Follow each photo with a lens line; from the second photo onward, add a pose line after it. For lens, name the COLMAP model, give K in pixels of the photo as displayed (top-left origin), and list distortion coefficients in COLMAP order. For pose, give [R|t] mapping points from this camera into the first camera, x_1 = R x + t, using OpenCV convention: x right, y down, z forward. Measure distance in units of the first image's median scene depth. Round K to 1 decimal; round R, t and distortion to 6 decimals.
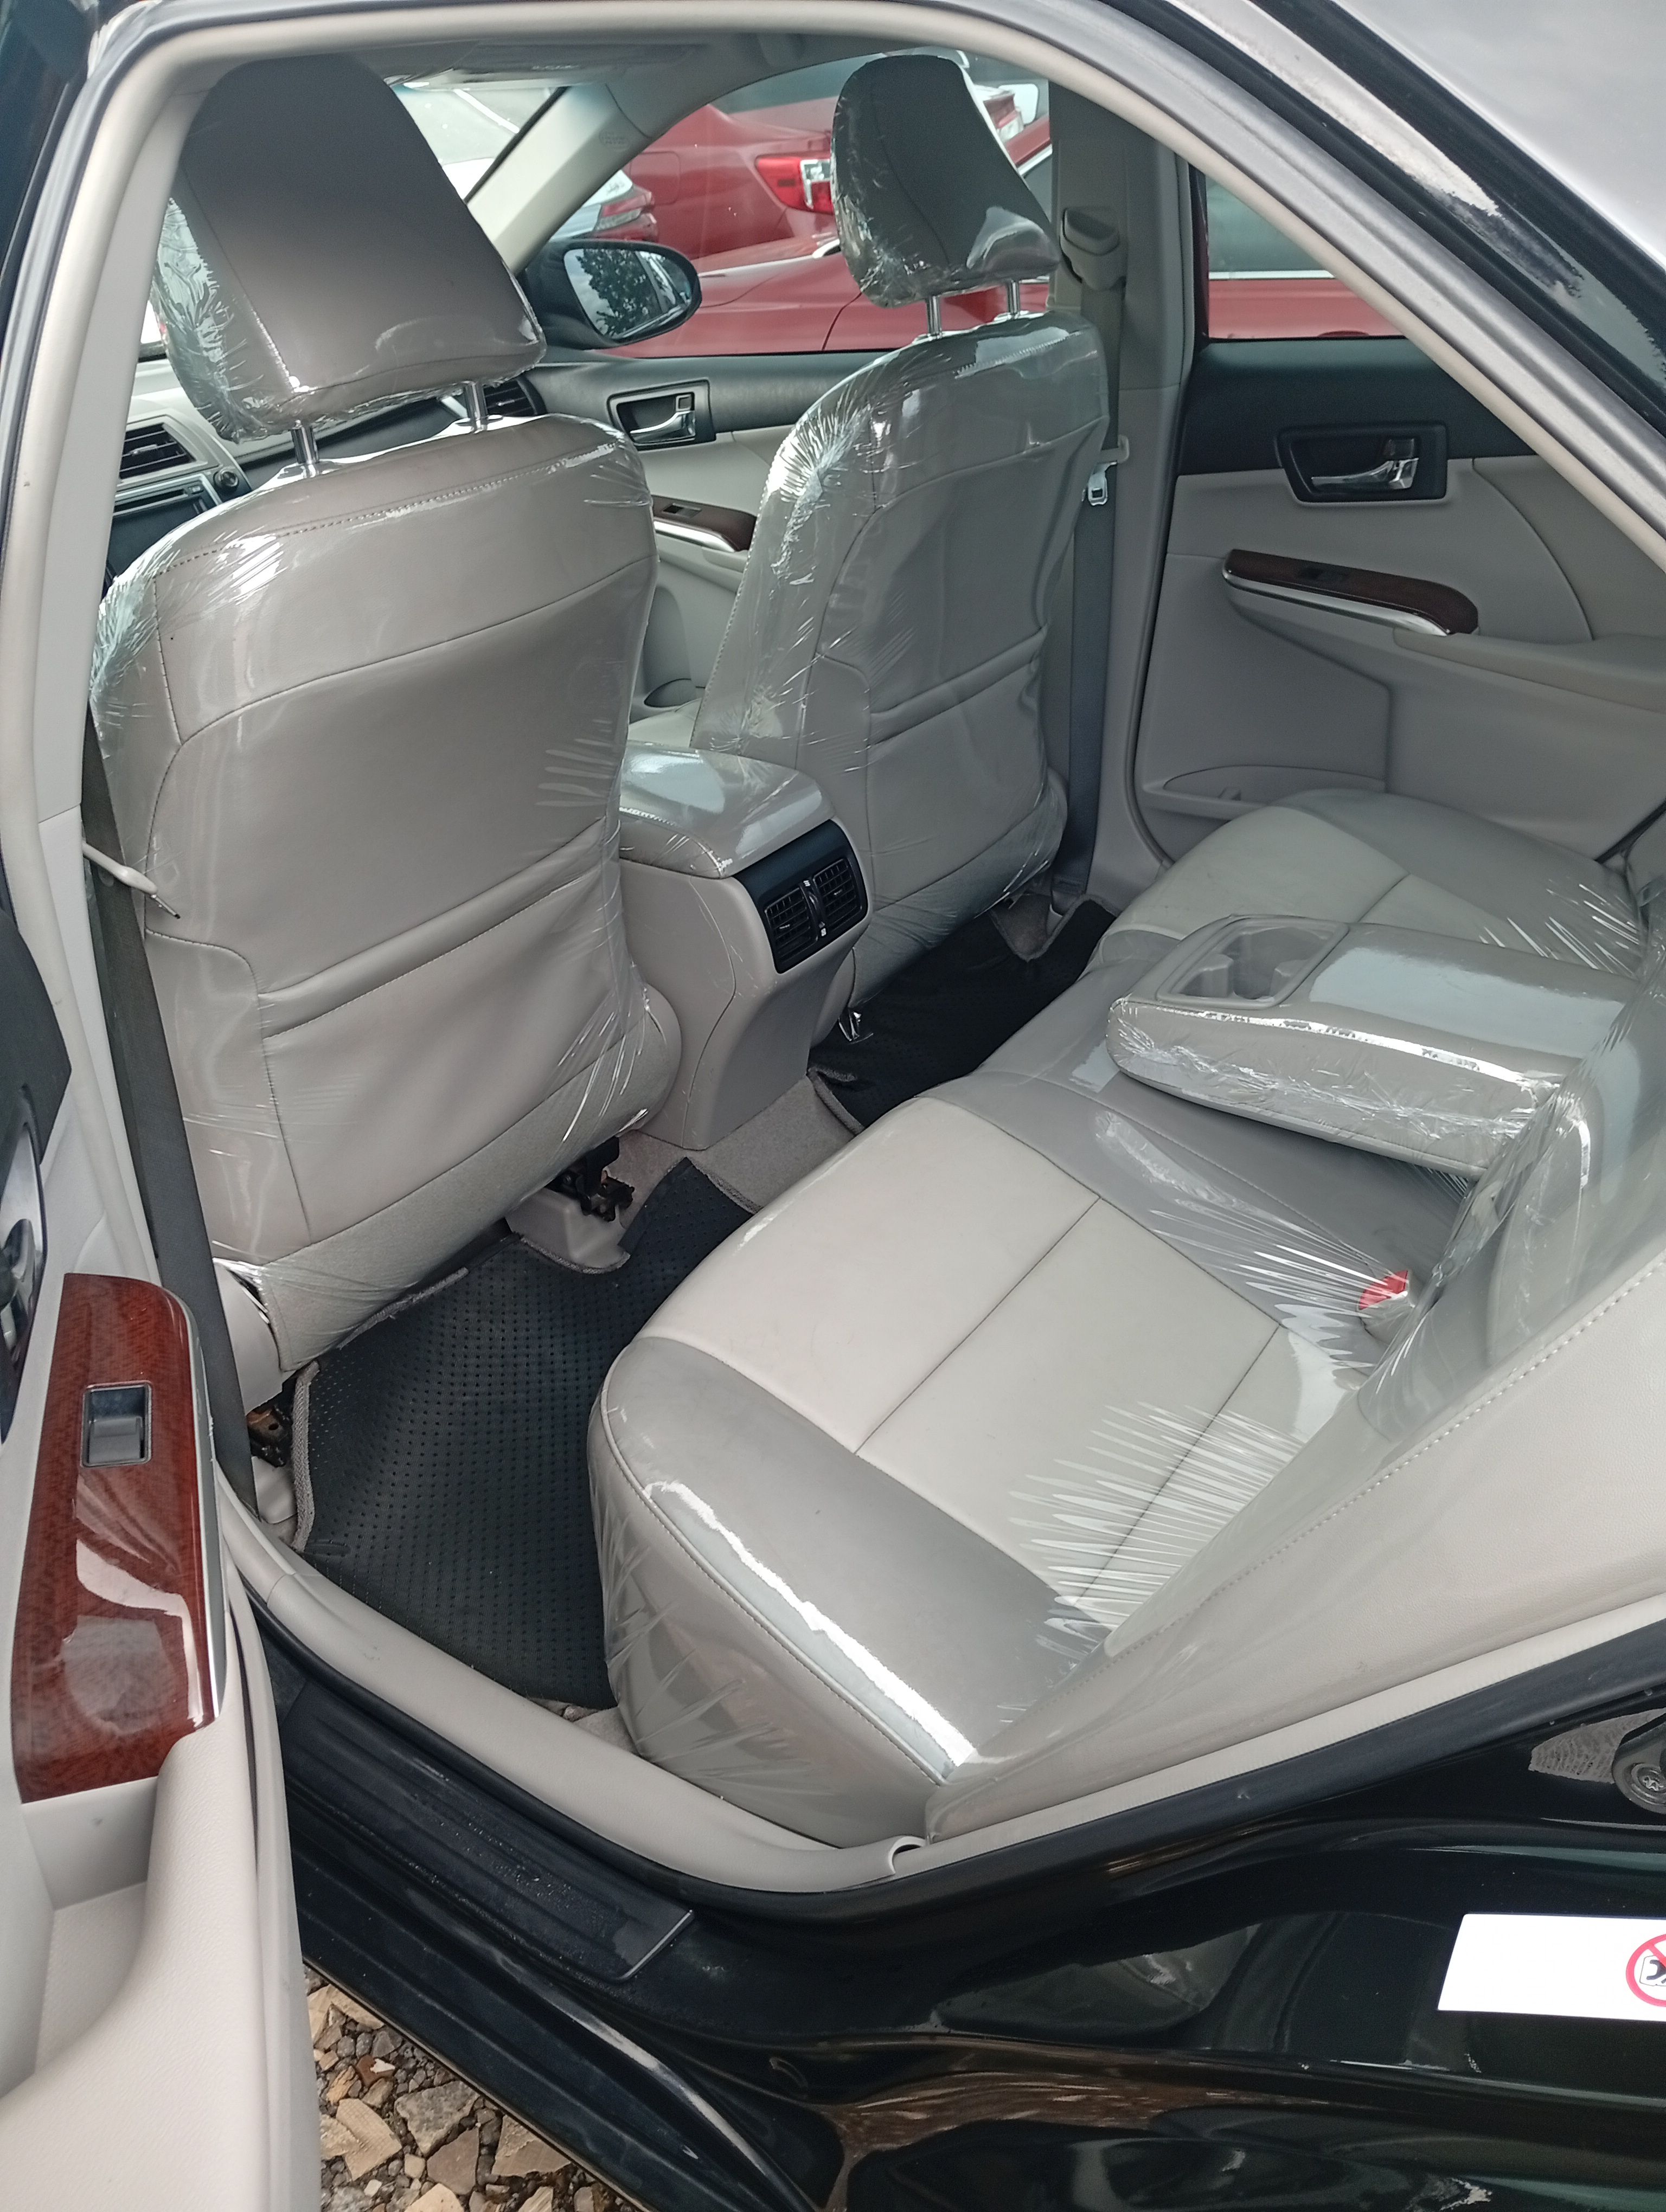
lens RADIAL K [[1731.4, 0, 881.2], [0, 1731.4, 1105.6], [0, 0, 1]] dist [0.000345, -0.032868]
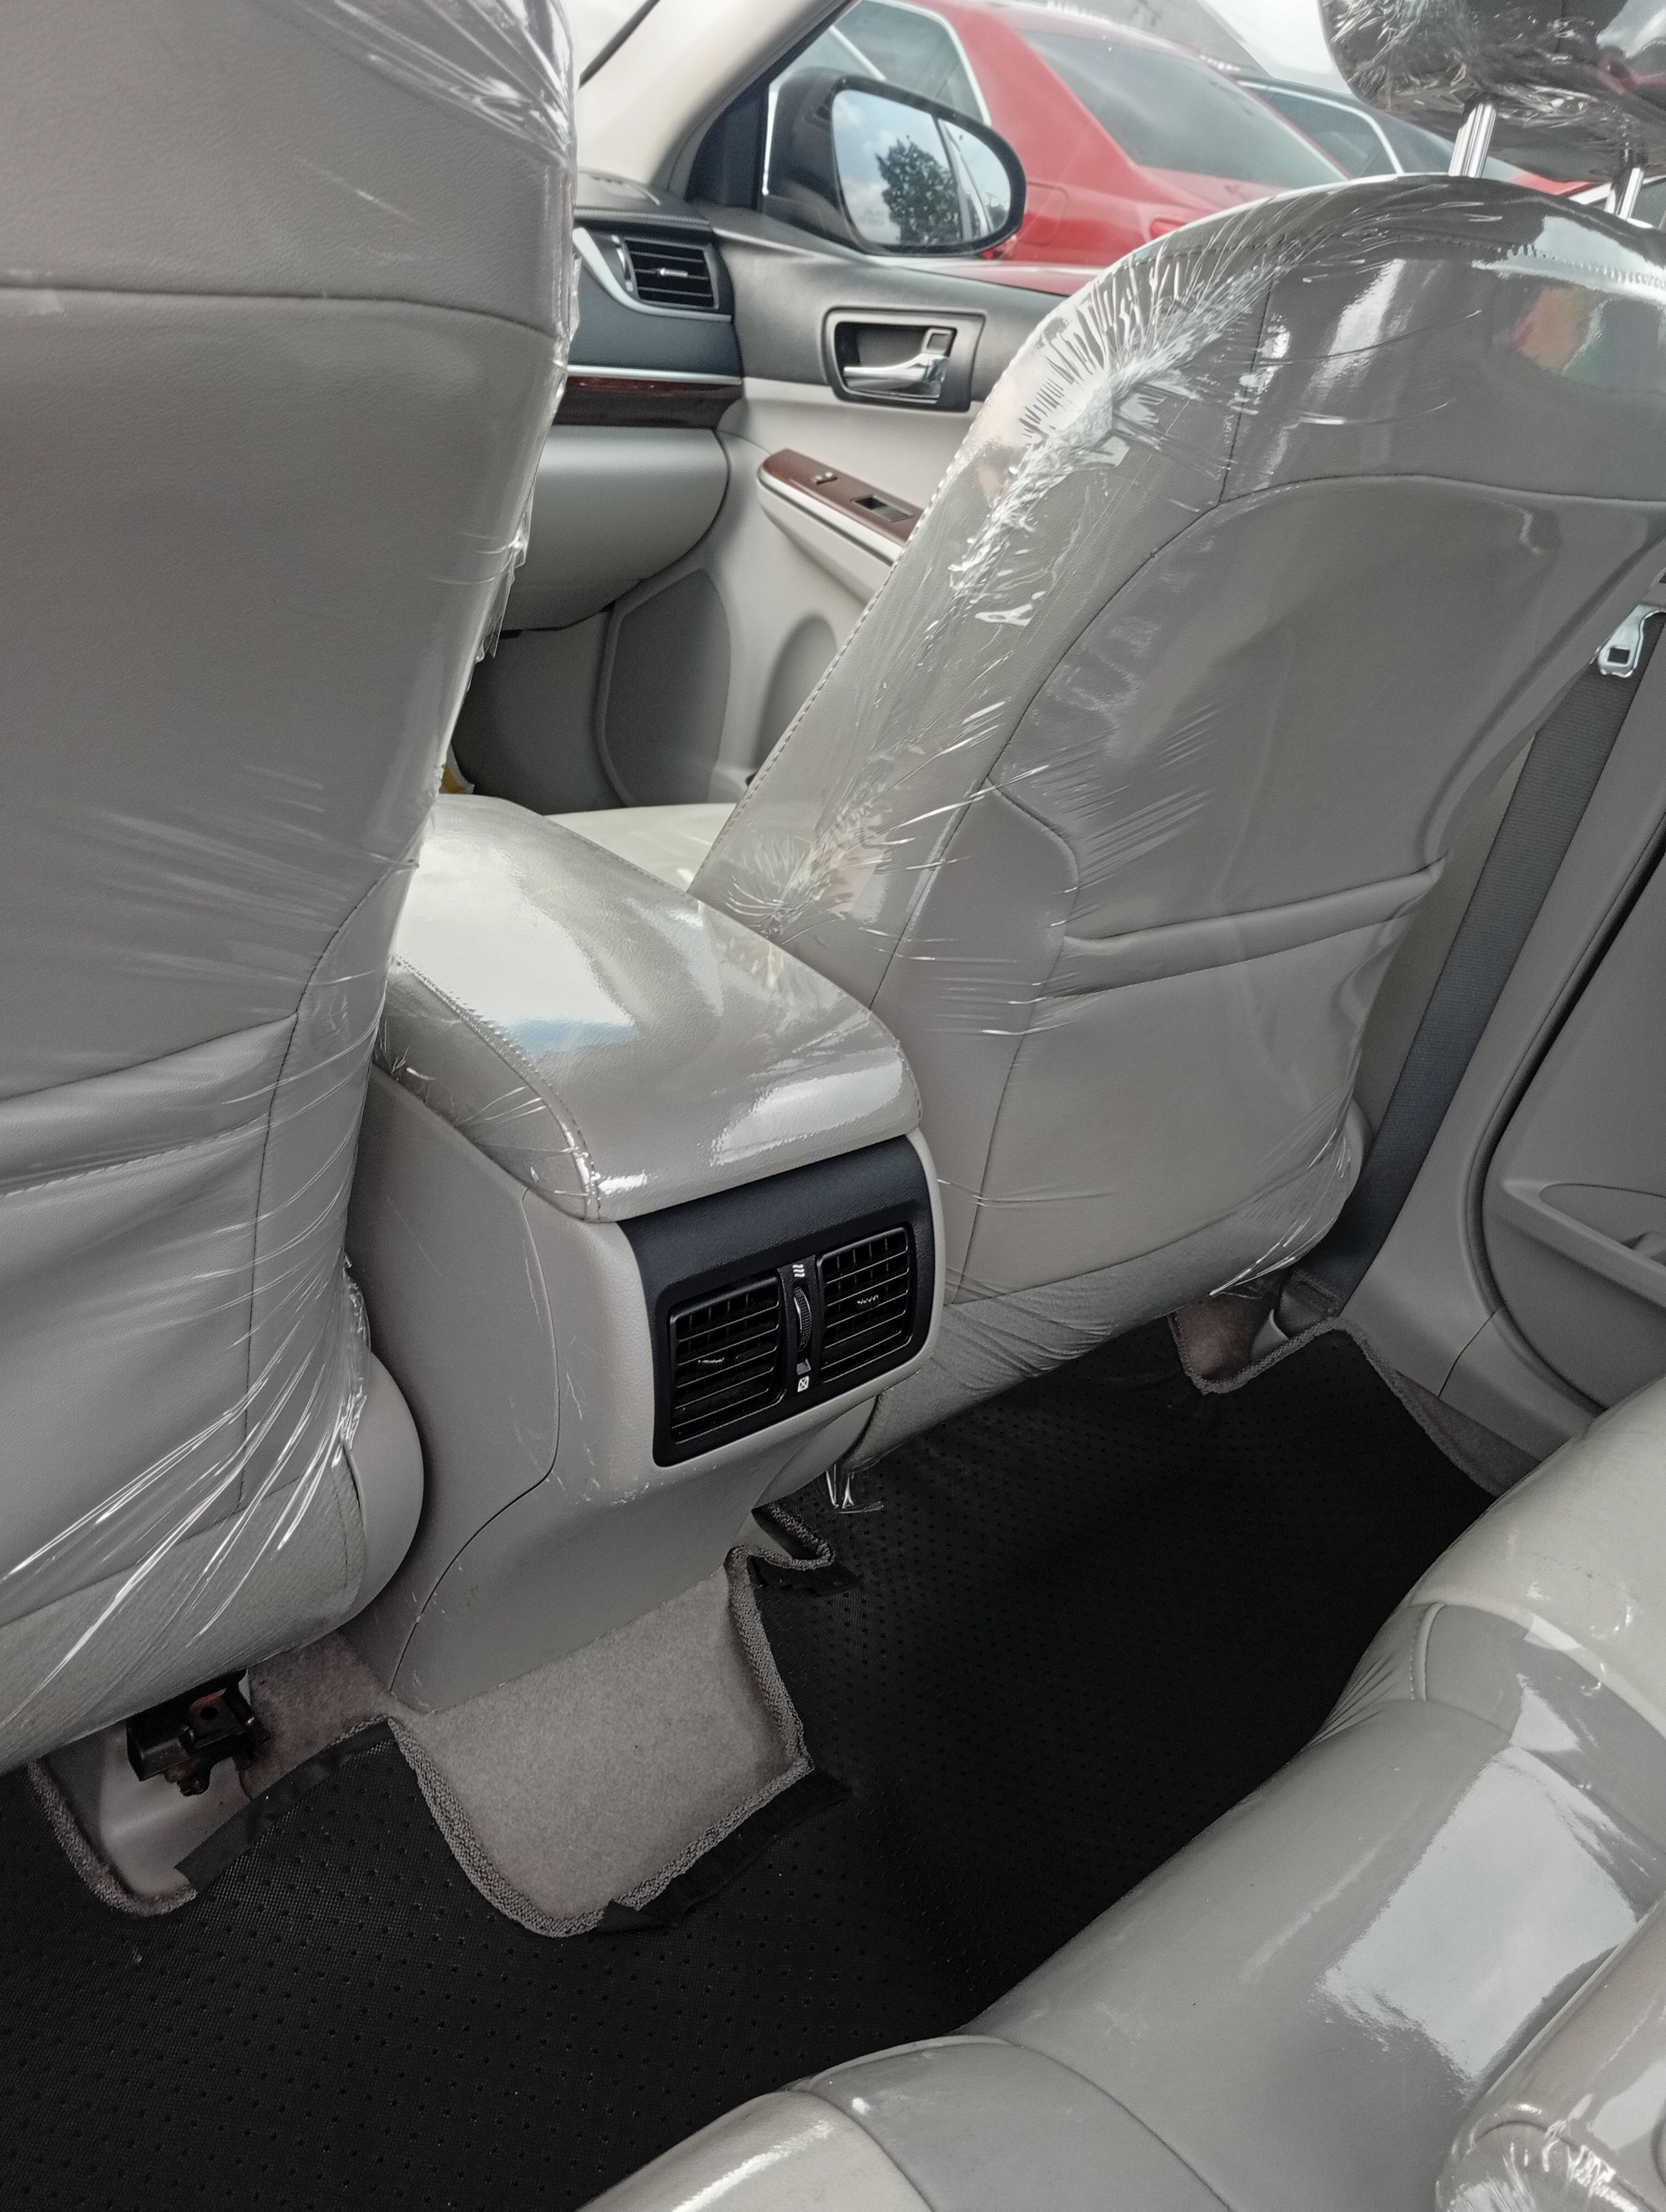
lens RADIAL K [[1724.2, 0, 831.1], [0, 1724.2, 1061.9], [0, 0, 1]] dist [0.048881, -0.117833]
pose [[0.944358, 0.308387, -0.114393, -0.001960], [-0.317685, 0.945284, -0.074261, -0.138433], [0.085233, 0.106470, 0.990656, 0.529859]]
